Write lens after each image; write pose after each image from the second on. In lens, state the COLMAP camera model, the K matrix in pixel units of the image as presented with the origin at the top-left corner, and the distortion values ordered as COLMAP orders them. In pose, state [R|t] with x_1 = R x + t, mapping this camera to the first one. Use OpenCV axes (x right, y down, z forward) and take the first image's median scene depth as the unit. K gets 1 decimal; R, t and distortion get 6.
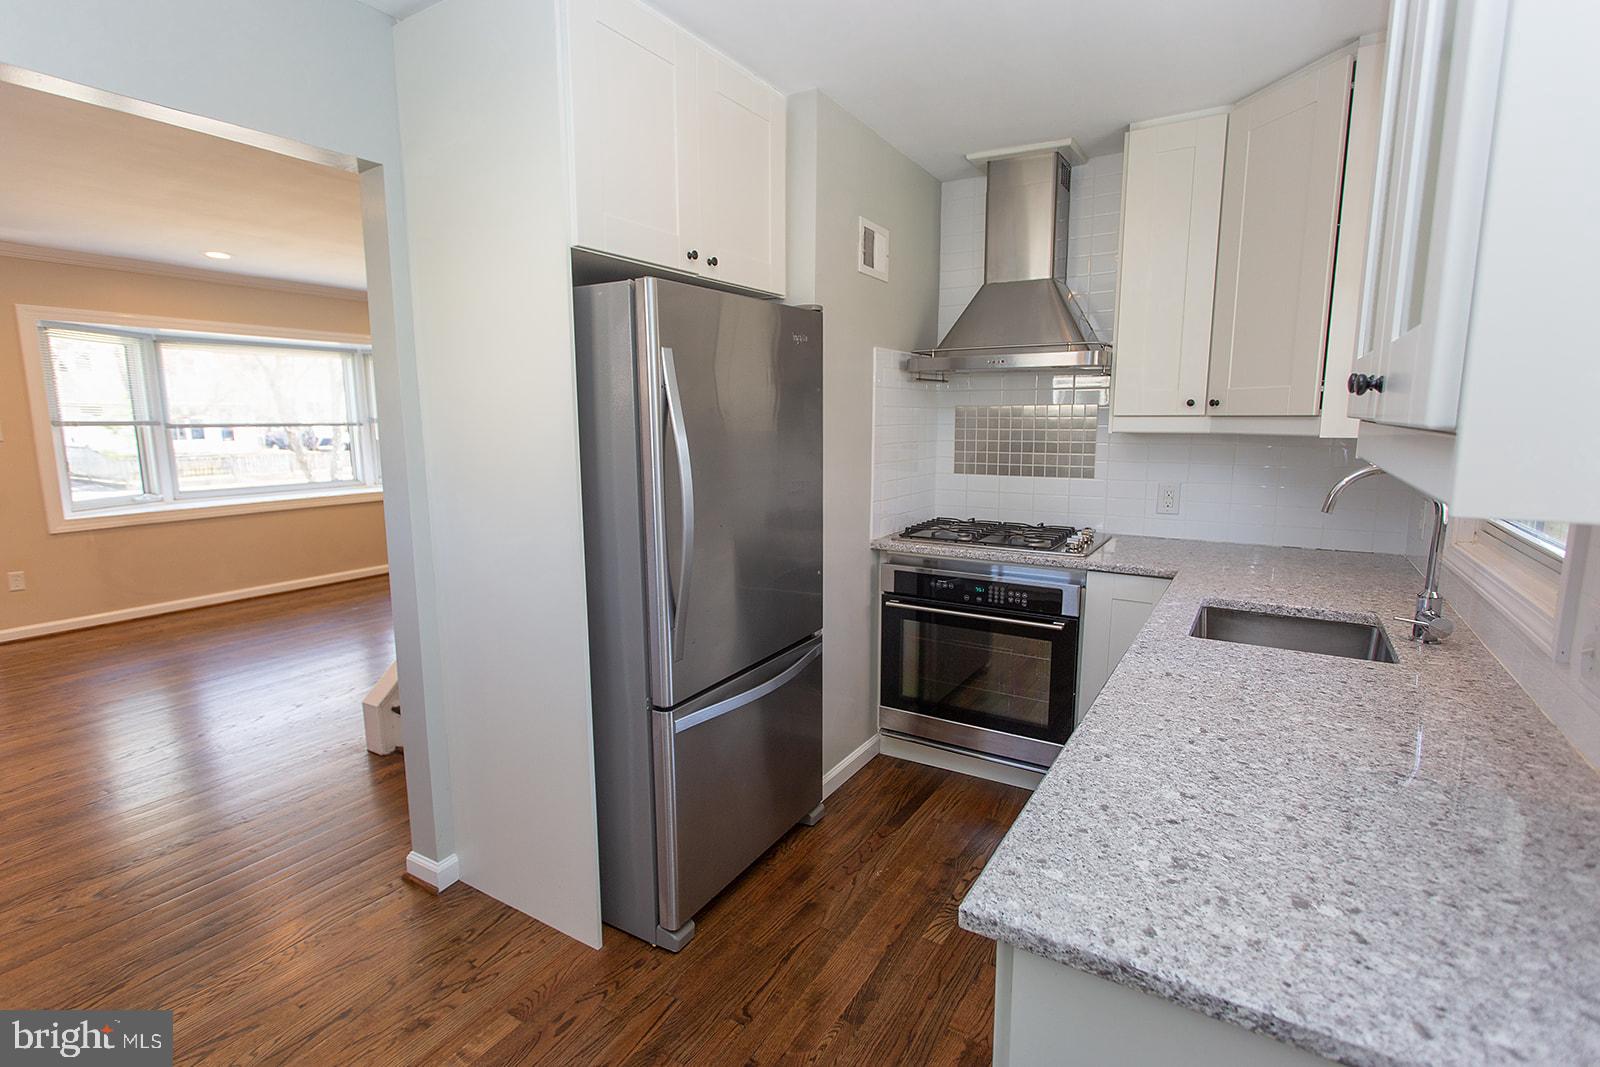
lens RADIAL K [[759.7, 0, 793.9], [0, 759.7, 528.0], [0, 0, 1]] dist [0.000752, 0.001769]
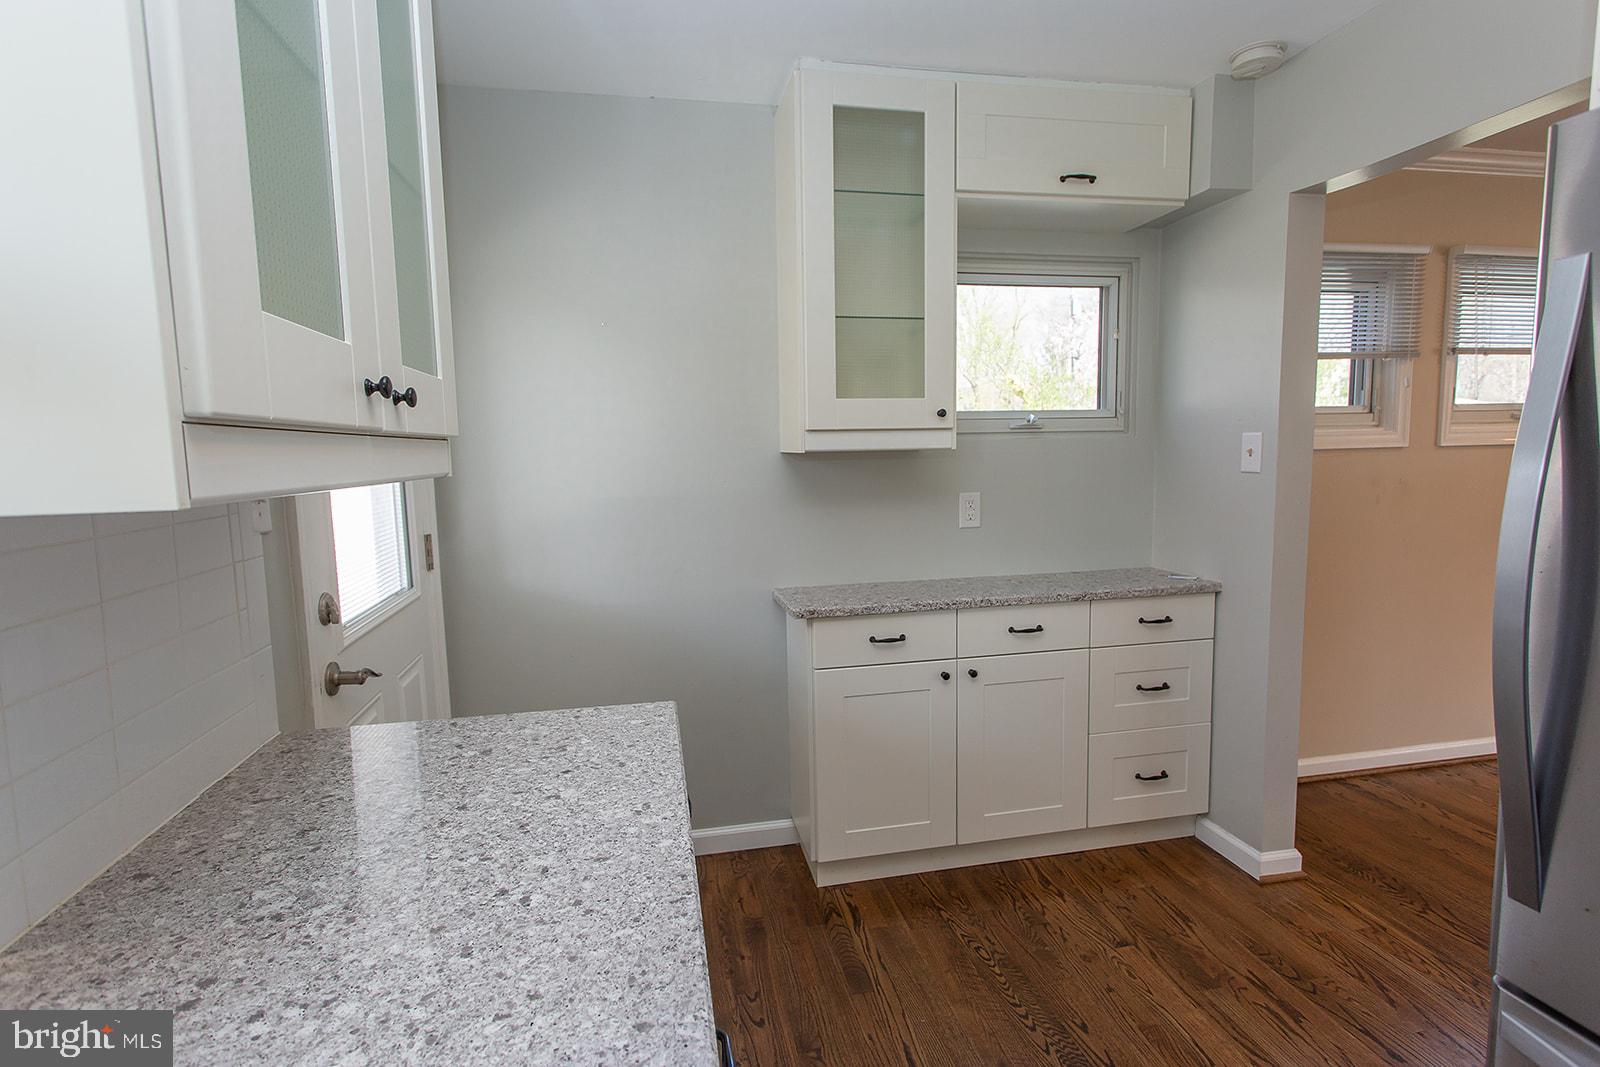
lens RADIAL K [[759.7, 0, 793.9], [0, 759.7, 528.0], [0, 0, 1]] dist [0.000752, 0.001769]
pose [[-0.725911, 0.092965, -0.681476, 0.796978], [-0.077879, 0.973341, 0.215737, -0.205571], [0.683365, 0.209679, -0.699319, 1.566634]]
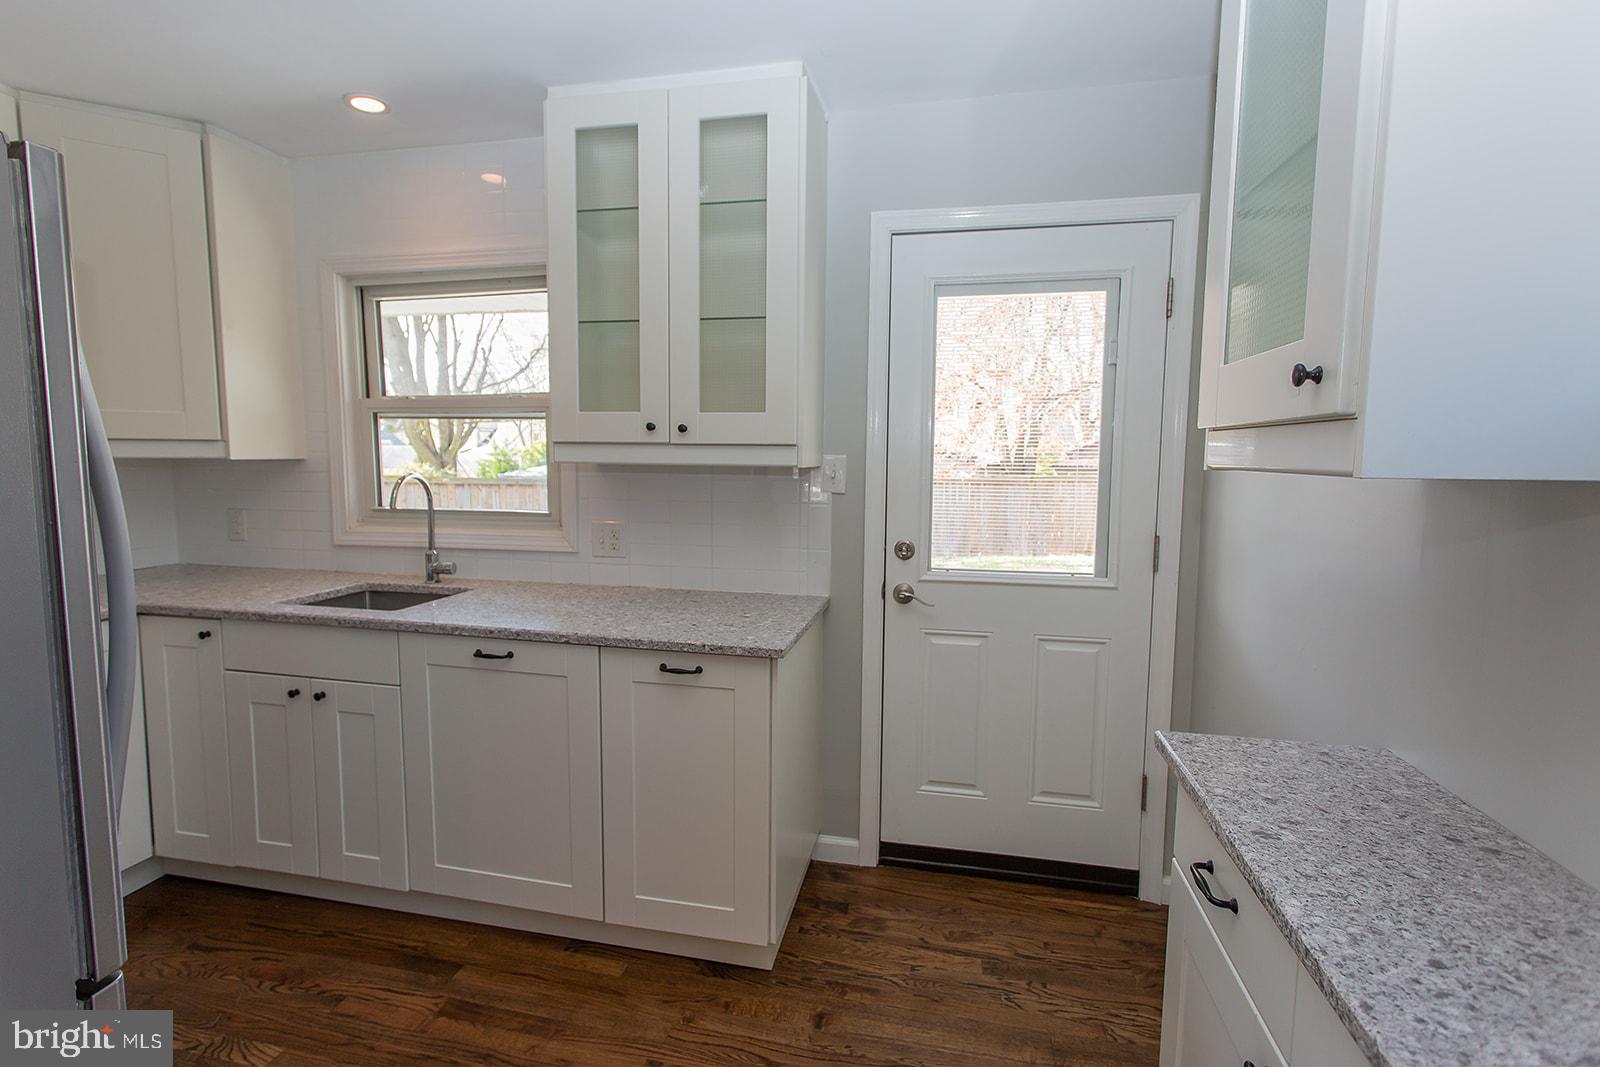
lens RADIAL K [[759.7, 0, 793.9], [0, 759.7, 528.0], [0, 0, 1]] dist [0.000752, 0.001769]
pose [[-0.337721, -0.088183, 0.937106, -1.282473], [0.131768, 0.981368, 0.139836, -0.121894], [-0.931977, 0.170706, -0.319809, 1.094830]]
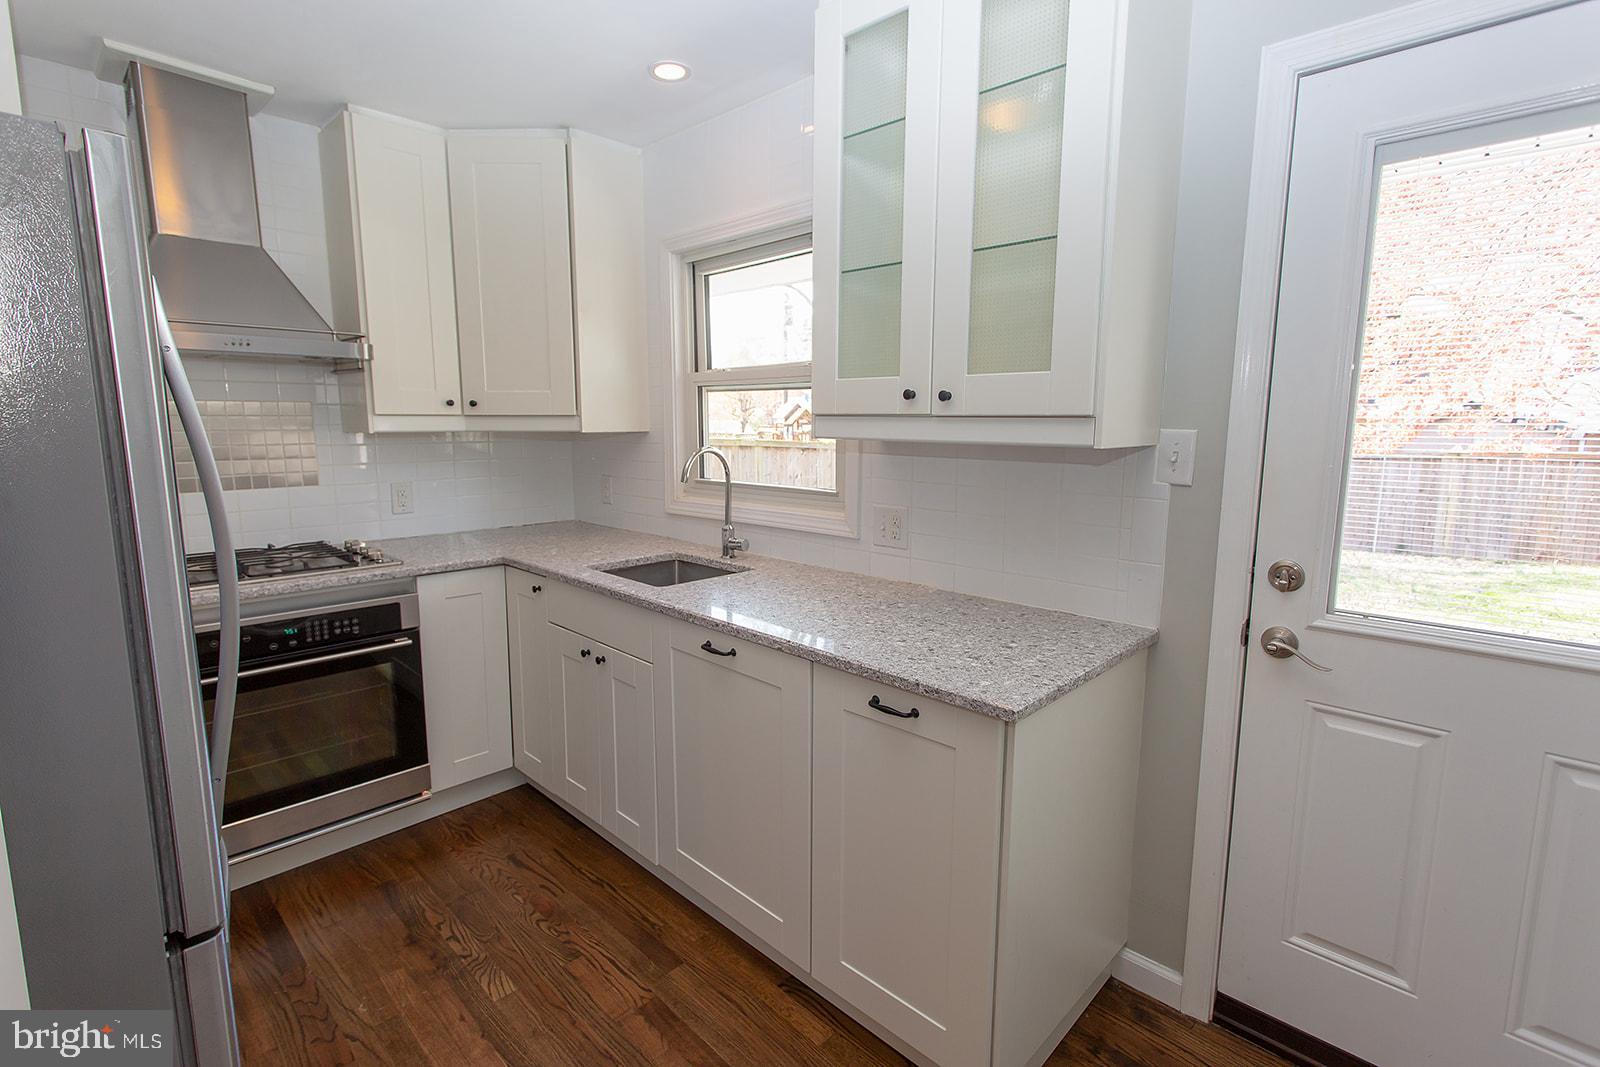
lens RADIAL K [[759.7, 0, 793.9], [0, 759.7, 528.0], [0, 0, 1]] dist [0.000752, 0.001769]
pose [[0.217162, -0.133532, 0.966959, -0.930491], [0.140406, 0.984571, 0.104431, -0.080983], [-0.965985, 0.113089, 0.232560, 0.688448]]
